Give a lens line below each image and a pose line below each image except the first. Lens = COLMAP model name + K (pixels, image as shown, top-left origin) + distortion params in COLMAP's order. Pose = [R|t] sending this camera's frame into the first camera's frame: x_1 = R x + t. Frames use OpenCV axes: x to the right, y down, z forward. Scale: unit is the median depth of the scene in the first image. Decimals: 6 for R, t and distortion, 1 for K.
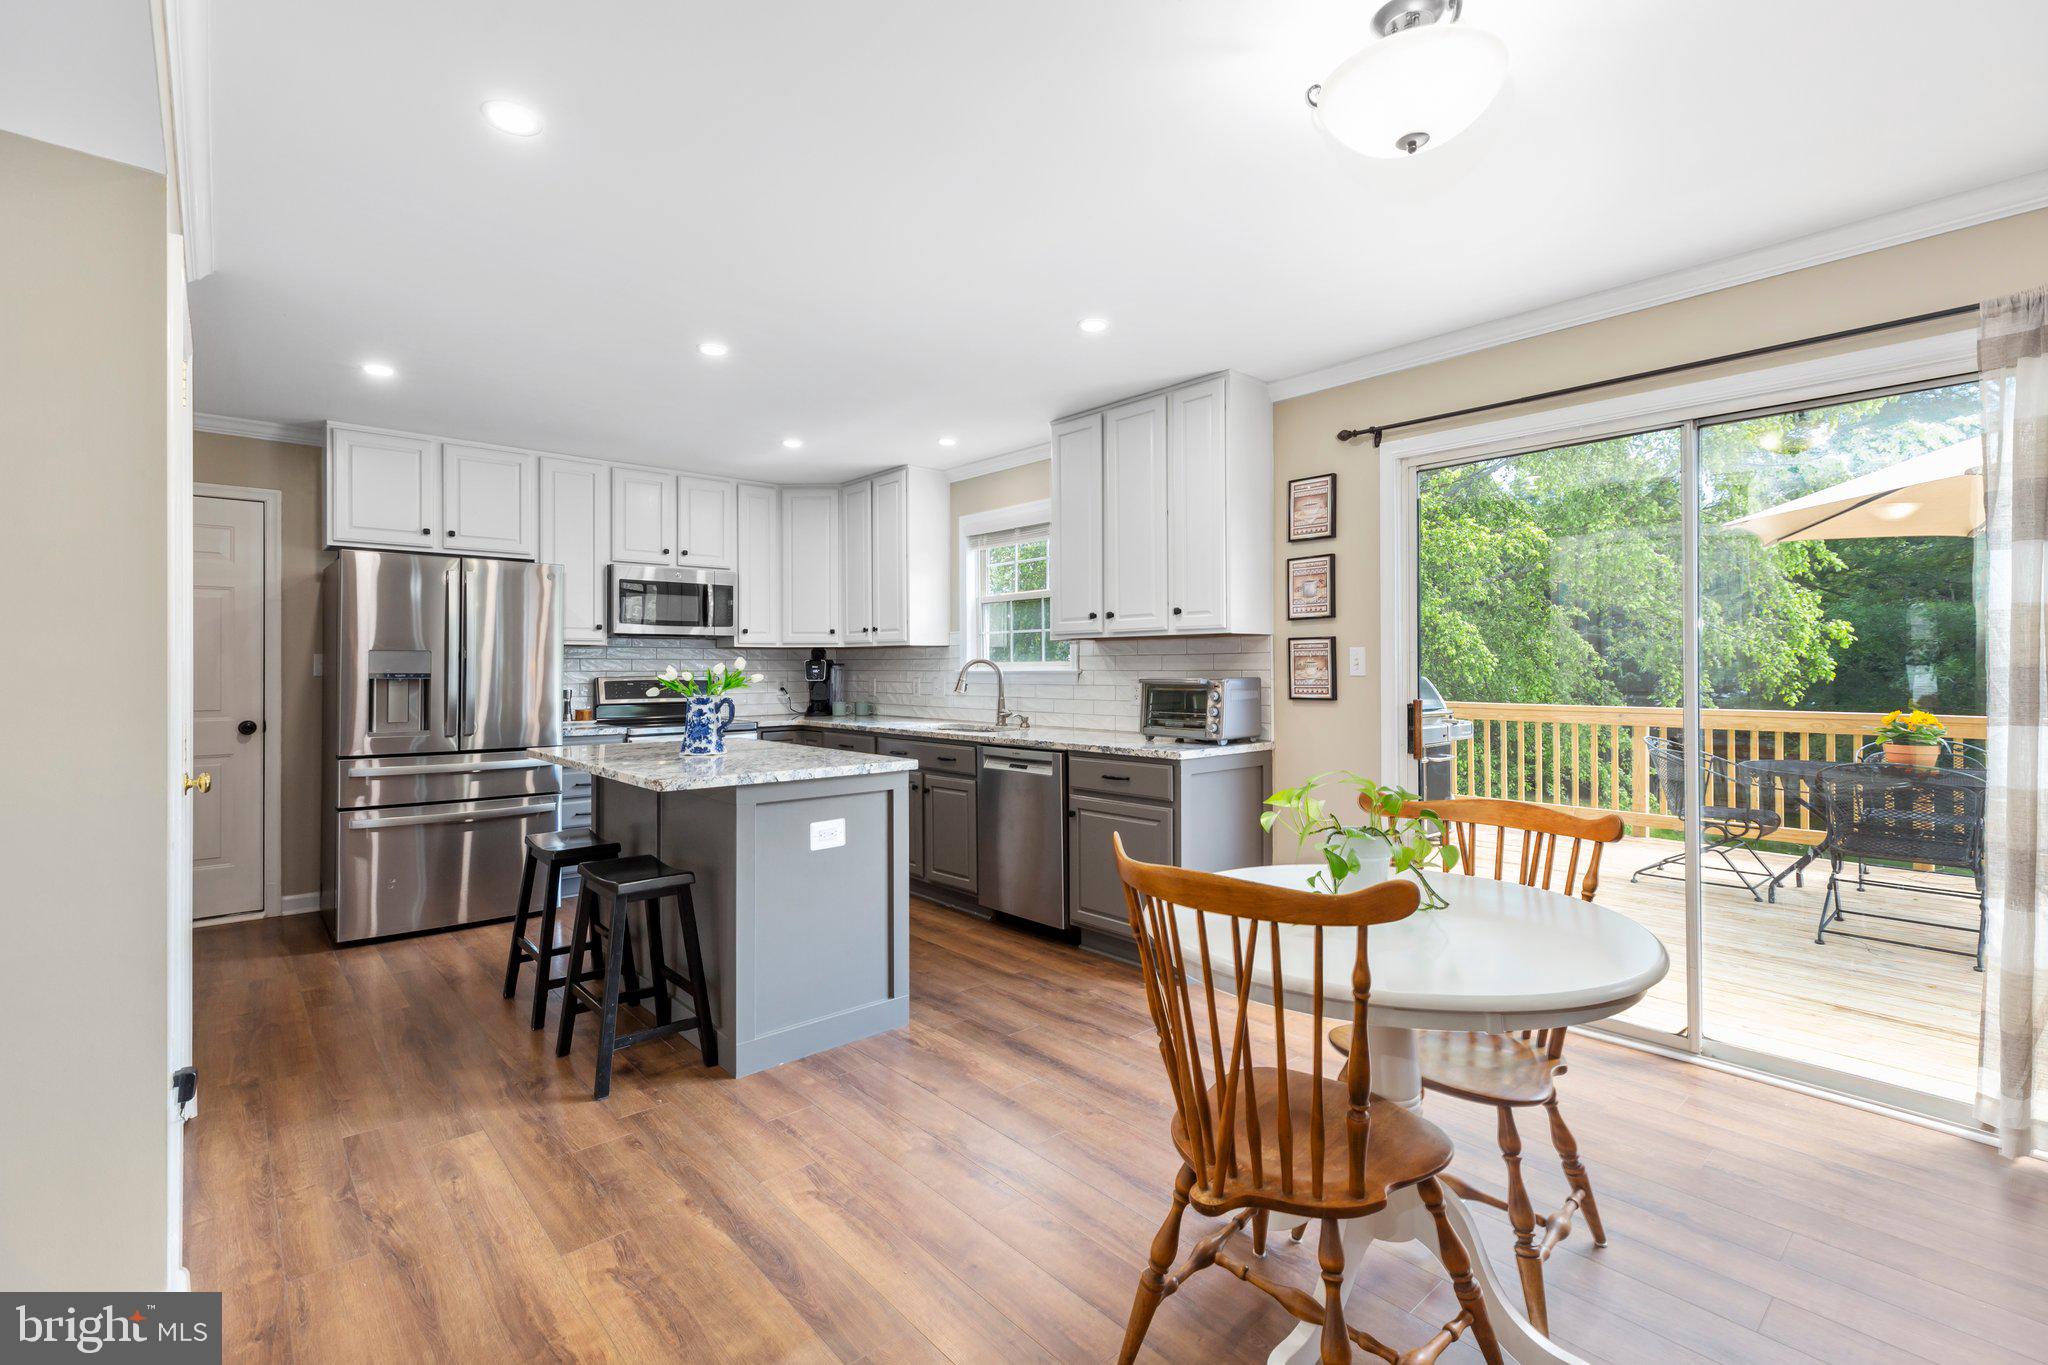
lens RADIAL K [[924.5, 0, 1022.9], [0, 924.5, 666.9], [0, 0, 1]] dist [0.001903, 0.000996]
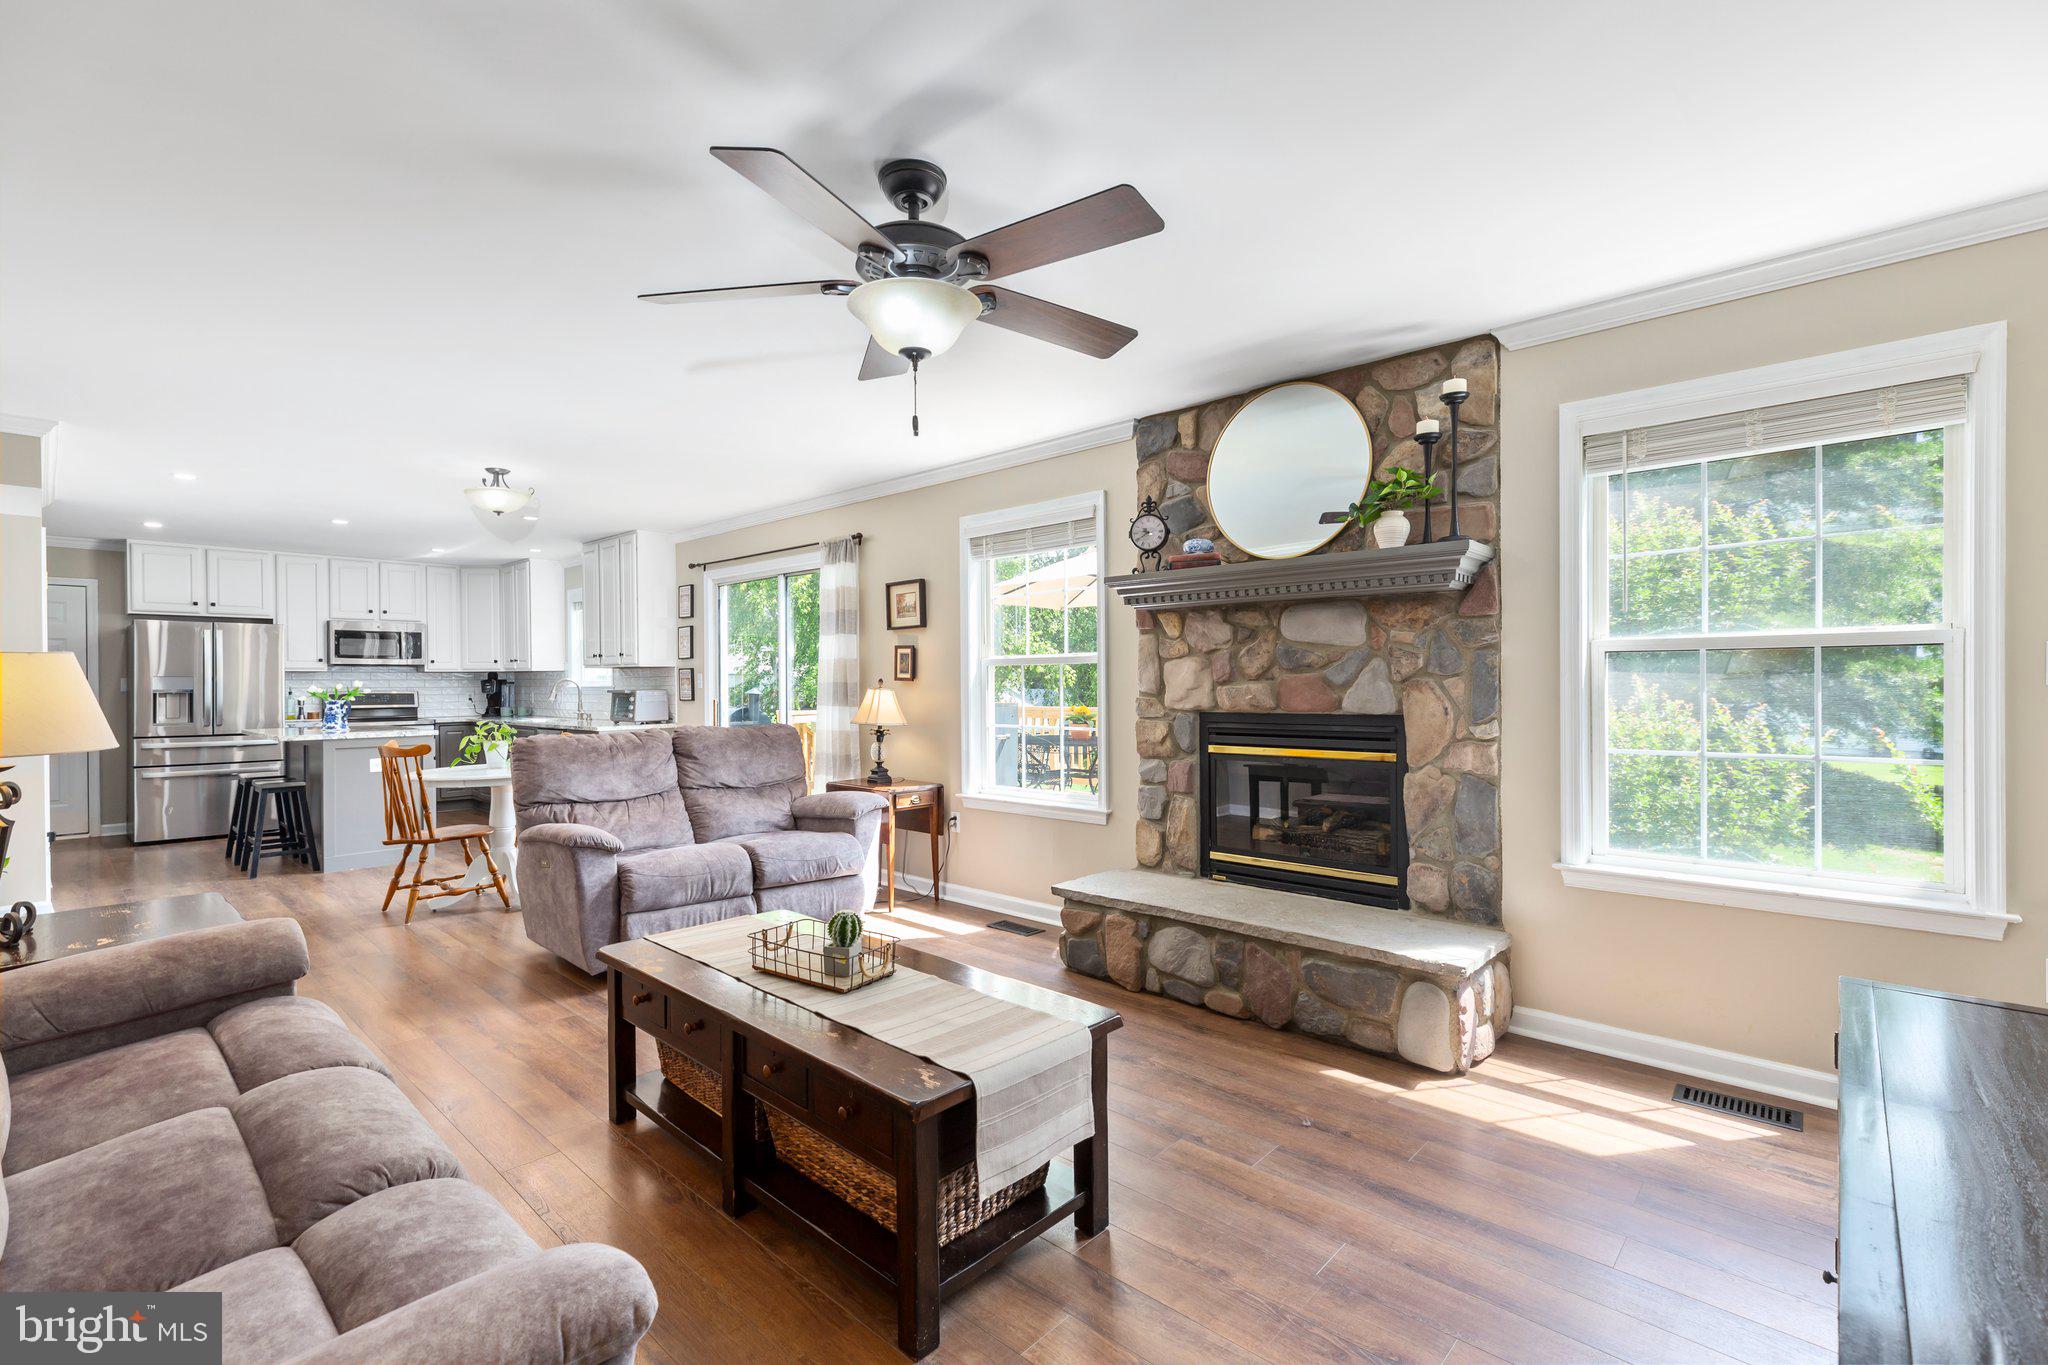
lens RADIAL K [[924.5, 0, 1043.8], [0, 924.5, 687.3], [0, 0, 1]] dist [0.001903, 0.000996]
pose [[0.994848, -0.003803, 0.101310, 0.638548], [0.003147, 0.999973, 0.006635, -0.002714], [-0.101333, -0.006282, 0.994833, -0.736250]]
